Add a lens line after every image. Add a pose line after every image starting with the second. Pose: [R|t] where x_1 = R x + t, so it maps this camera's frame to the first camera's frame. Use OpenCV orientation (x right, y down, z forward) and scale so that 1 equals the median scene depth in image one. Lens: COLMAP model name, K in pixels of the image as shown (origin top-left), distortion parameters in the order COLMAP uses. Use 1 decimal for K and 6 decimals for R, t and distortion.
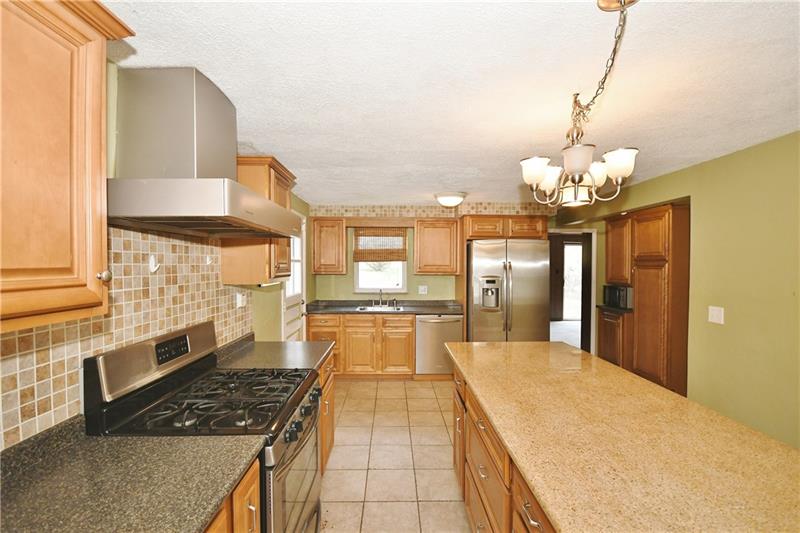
lens RADIAL K [[354.5, 0, 393.5], [0, 354.5, 269.1], [0, 0, 1]] dist [-0.000877, -0.003249]
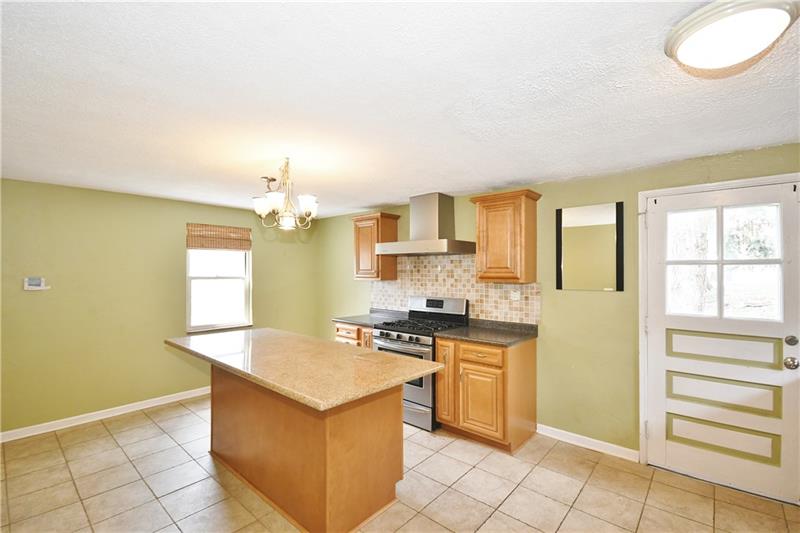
lens RADIAL K [[354.5, 0, 395.1], [0, 354.5, 269.4], [0, 0, 1]] dist [-0.000877, -0.003249]
pose [[-0.673547, -0.005489, -0.739124, 0.498444], [-0.012208, 0.999919, 0.003700, -0.005701], [0.739043, 0.011515, -0.673560, 0.892210]]
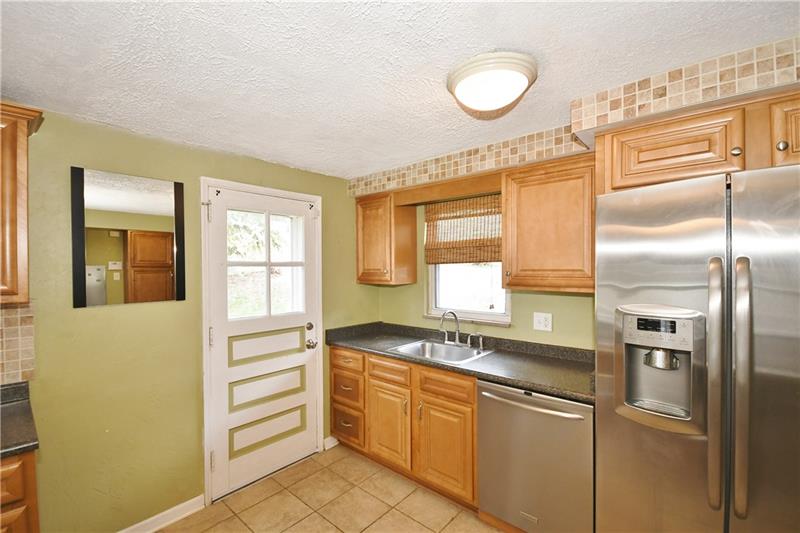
lens RADIAL K [[354.5, 0, 393.8], [0, 354.5, 269.7], [0, 0, 1]] dist [-0.000877, -0.003249]
pose [[0.740987, -0.002842, -0.671514, 0.294478], [-0.002014, 0.999977, -0.006454, -0.008408], [0.671517, 0.006135, 0.740964, 0.598656]]
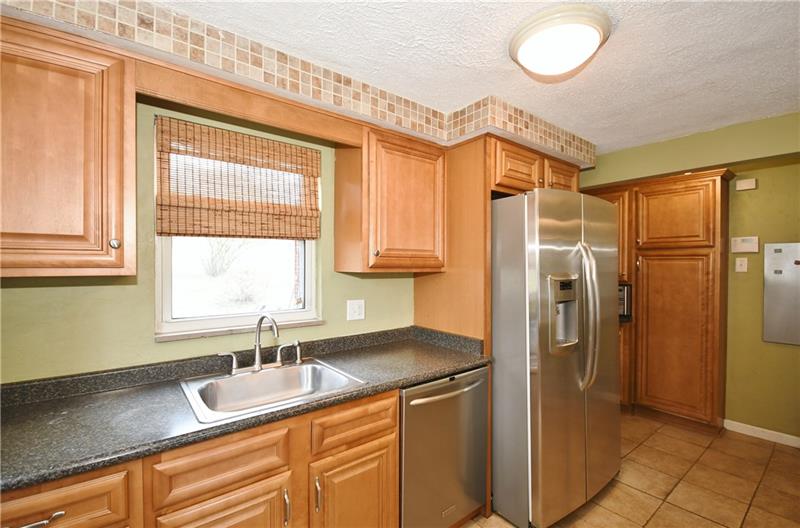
lens RADIAL K [[354.5, 0, 398.6], [0, 354.5, 266.8], [0, 0, 1]] dist [-0.000877, -0.003249]
pose [[0.791570, -0.004511, 0.611062, -0.153953], [0.007864, 0.999965, -0.002804, 0.010694], [-0.611028, 0.007025, 0.791578, 0.738957]]
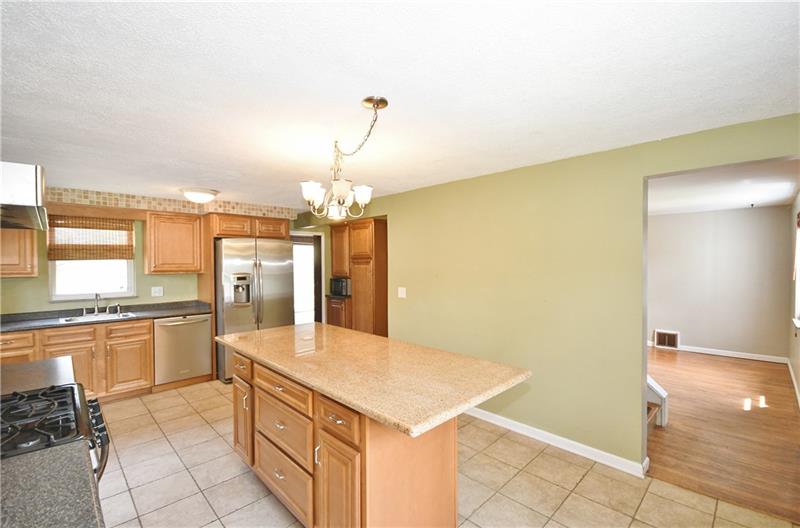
lens RADIAL K [[354.5, 0, 399.7], [0, 354.5, 267.9], [0, 0, 1]] dist [-0.000877, -0.003249]
pose [[0.718139, -0.018604, 0.695651, -0.113229], [0.018777, 0.999797, 0.007354, 0.004489], [-0.695646, 0.007781, 0.718343, -0.075082]]
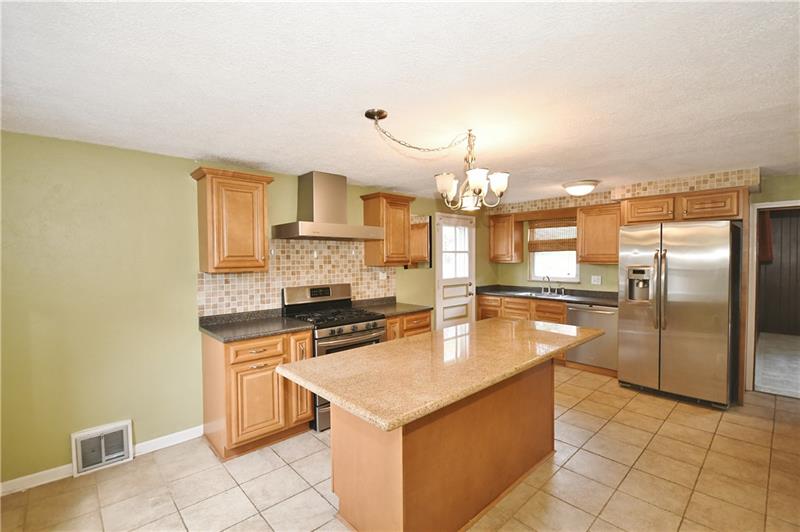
lens RADIAL K [[354.5, 0, 396.2], [0, 354.5, 265.5], [0, 0, 1]] dist [-0.000877, -0.003249]
pose [[0.670341, 0.012204, -0.741953, 0.500735], [-0.002890, 0.999900, 0.013836, 0.008520], [0.742047, -0.007130, 0.670310, -0.054997]]
